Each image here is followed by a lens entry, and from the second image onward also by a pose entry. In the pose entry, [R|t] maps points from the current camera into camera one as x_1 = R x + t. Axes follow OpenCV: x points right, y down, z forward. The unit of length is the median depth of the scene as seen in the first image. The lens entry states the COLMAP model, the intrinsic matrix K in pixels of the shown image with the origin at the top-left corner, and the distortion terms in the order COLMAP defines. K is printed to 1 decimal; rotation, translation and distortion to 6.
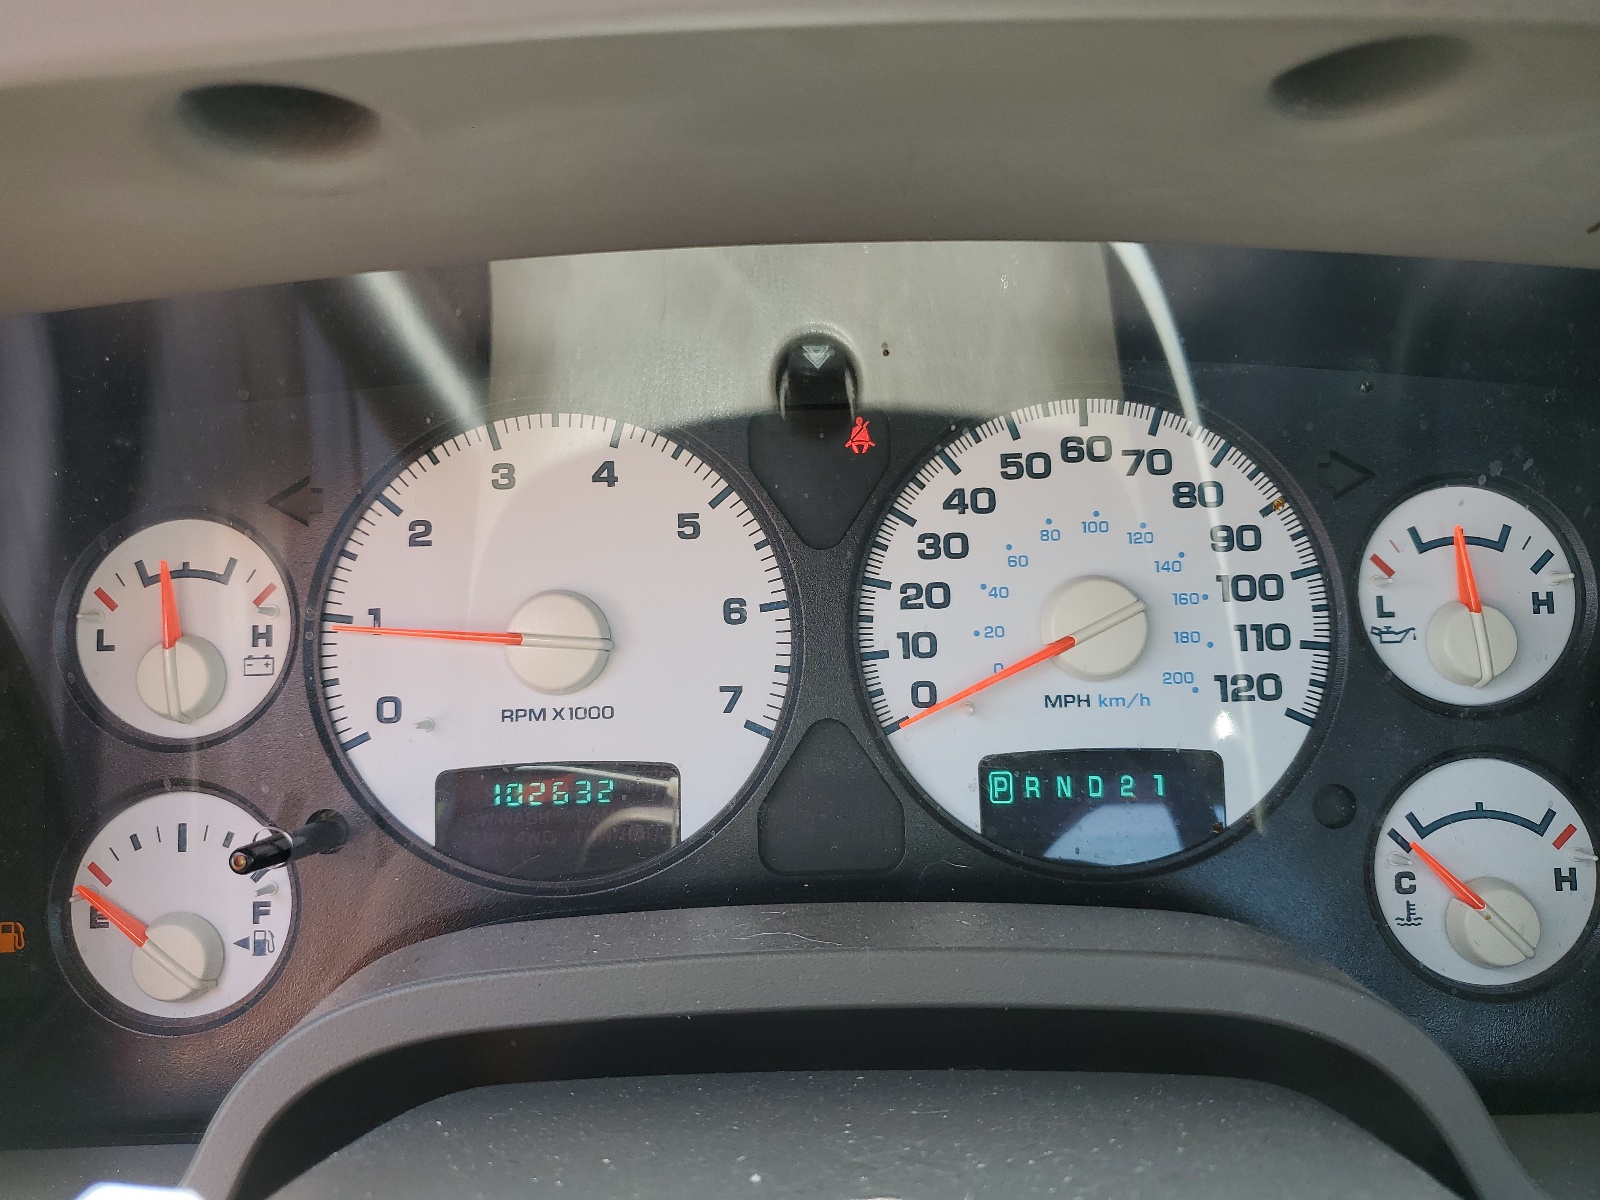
lens RADIAL K [[1210.5, 0, 799.9], [0, 1210.5, 600.2], [0, 0, 1]] dist [-0.007970, -0.001412]
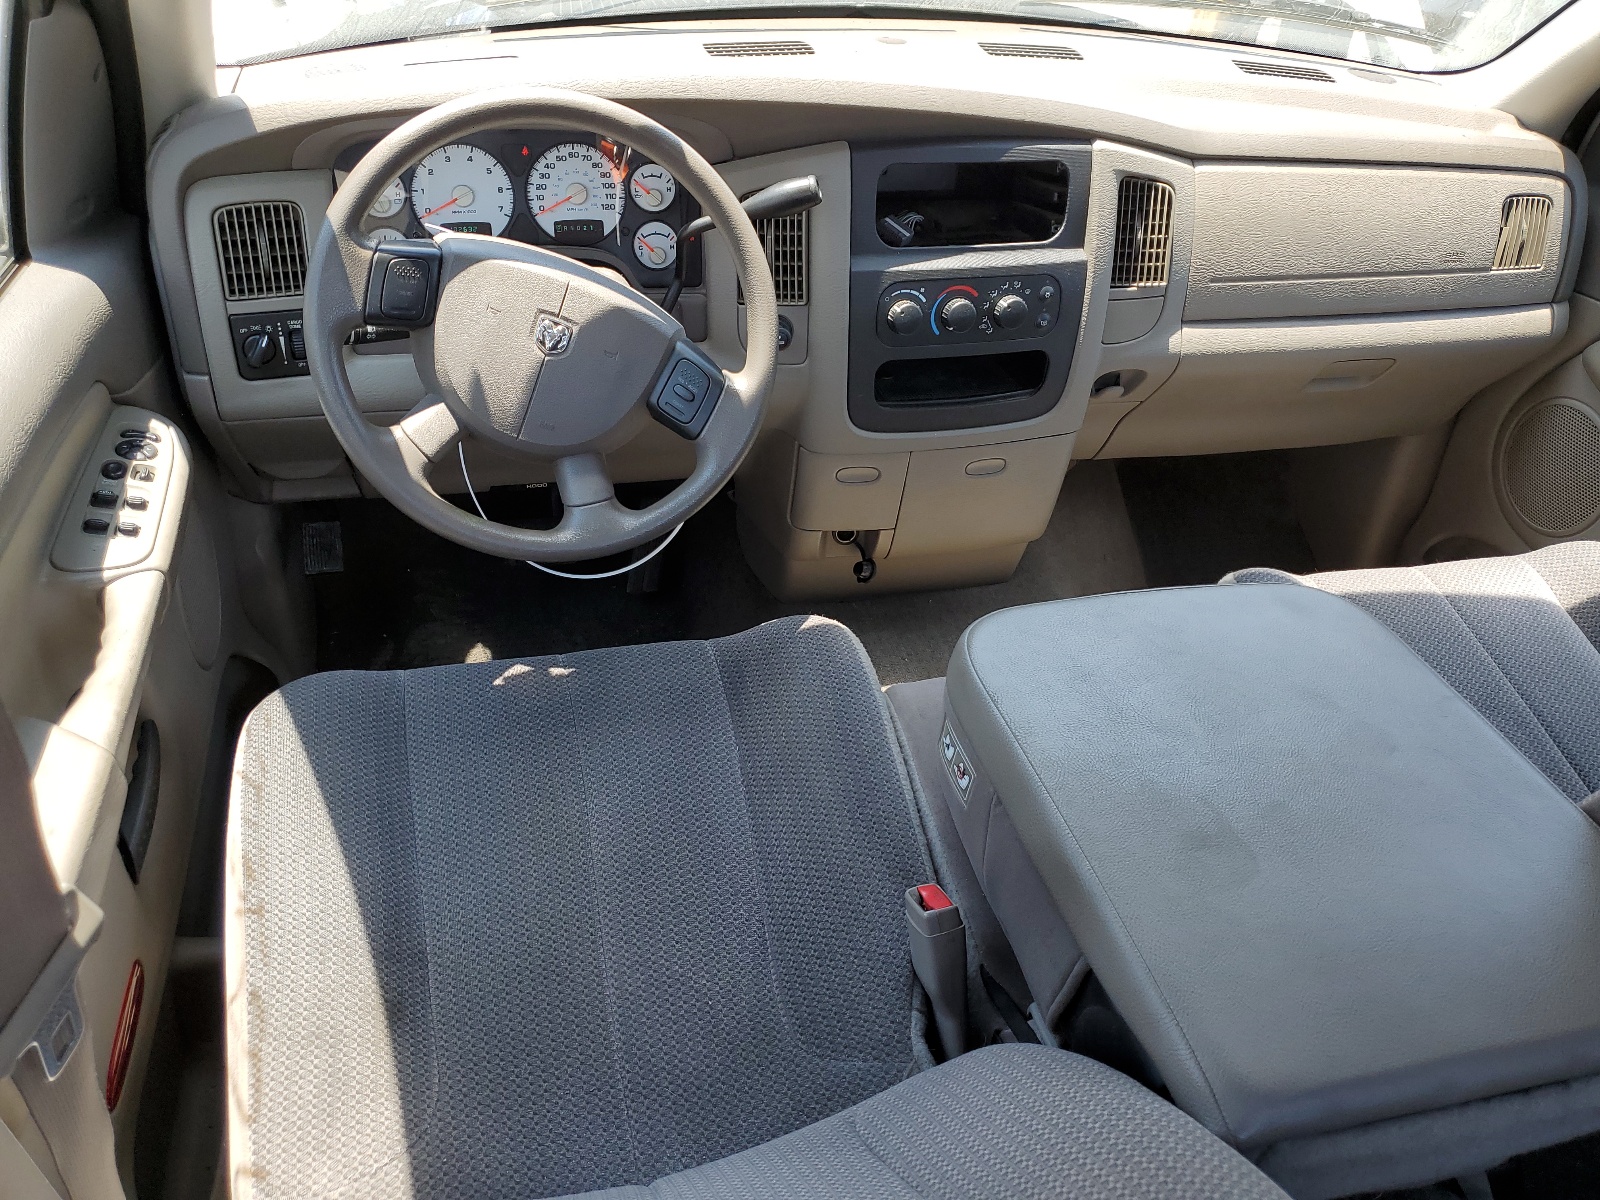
lens RADIAL K [[1210.5, 0, 796.9], [0, 1210.5, 599.3], [0, 0, 1]] dist [-0.007970, -0.001412]
pose [[0.979498, -0.054832, 0.193850, 0.079290], [-0.003918, 0.956880, 0.290459, 0.166119], [-0.201417, -0.285263, 0.937046, -4.199310]]
